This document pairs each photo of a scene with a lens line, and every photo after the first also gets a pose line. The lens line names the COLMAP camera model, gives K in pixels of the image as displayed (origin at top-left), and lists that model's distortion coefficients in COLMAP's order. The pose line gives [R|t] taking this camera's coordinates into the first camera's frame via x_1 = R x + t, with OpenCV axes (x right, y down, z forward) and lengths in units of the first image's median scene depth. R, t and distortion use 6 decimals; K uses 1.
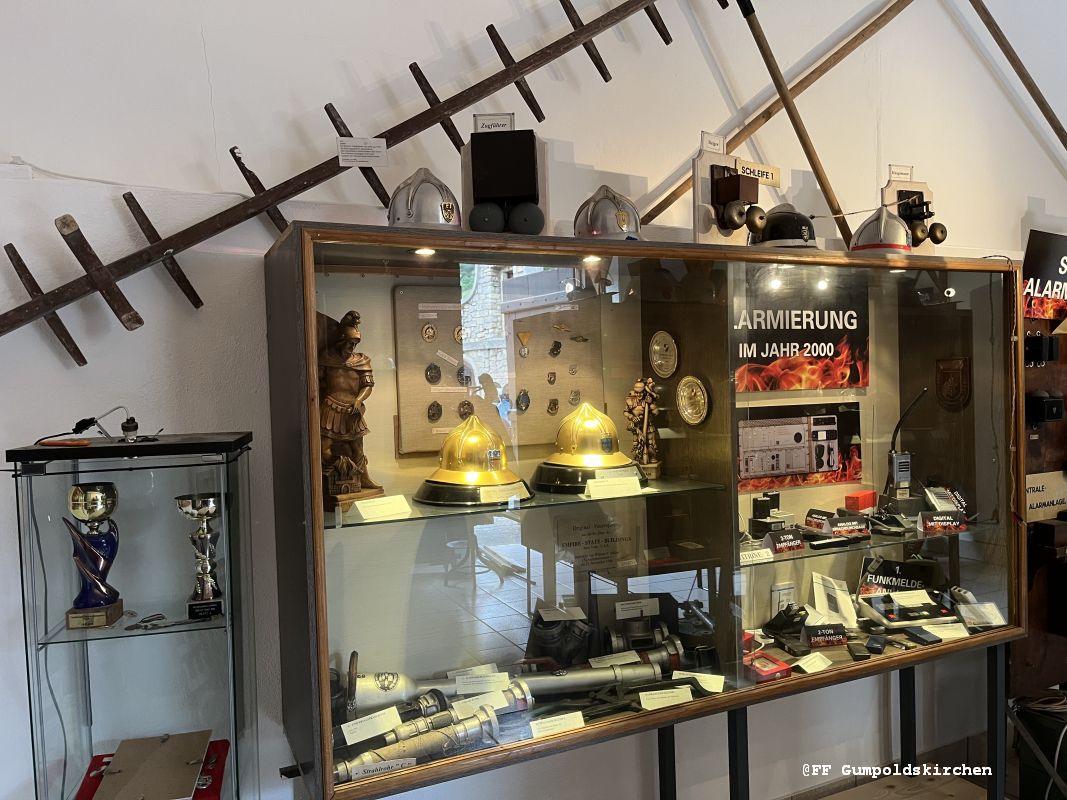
lens RADIAL K [[804.9, 0, 533.1], [0, 804.9, 405.8], [0, 0, 1]] dist [0.033681, -0.022329]
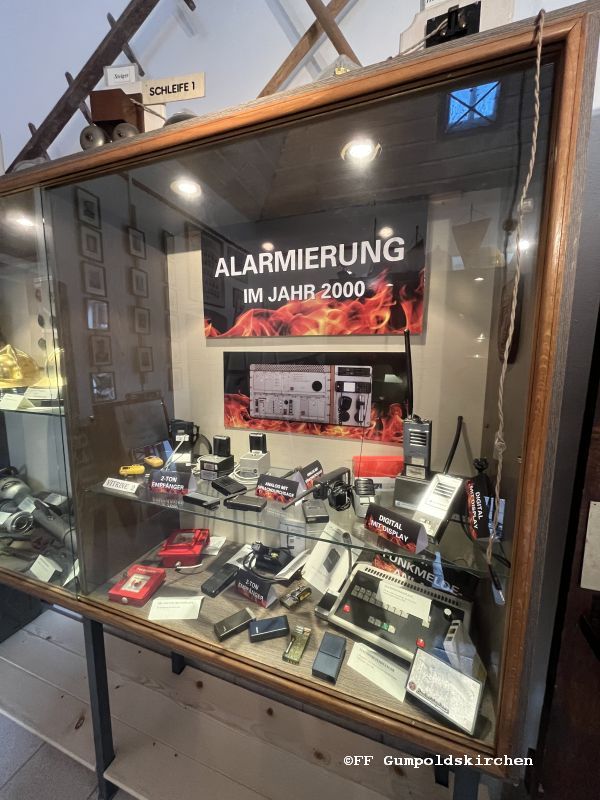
lens RADIAL K [[327.6, 0, 299.9], [0, 327.6, 397.5], [0, 0, 1]] dist [-0.001864, -0.000136]
pose [[0.697812, 0.129027, -0.704564, 0.594589], [-0.043969, 0.989503, 0.137661, -0.000206], [0.714930, -0.065082, 0.696160, 0.714656]]
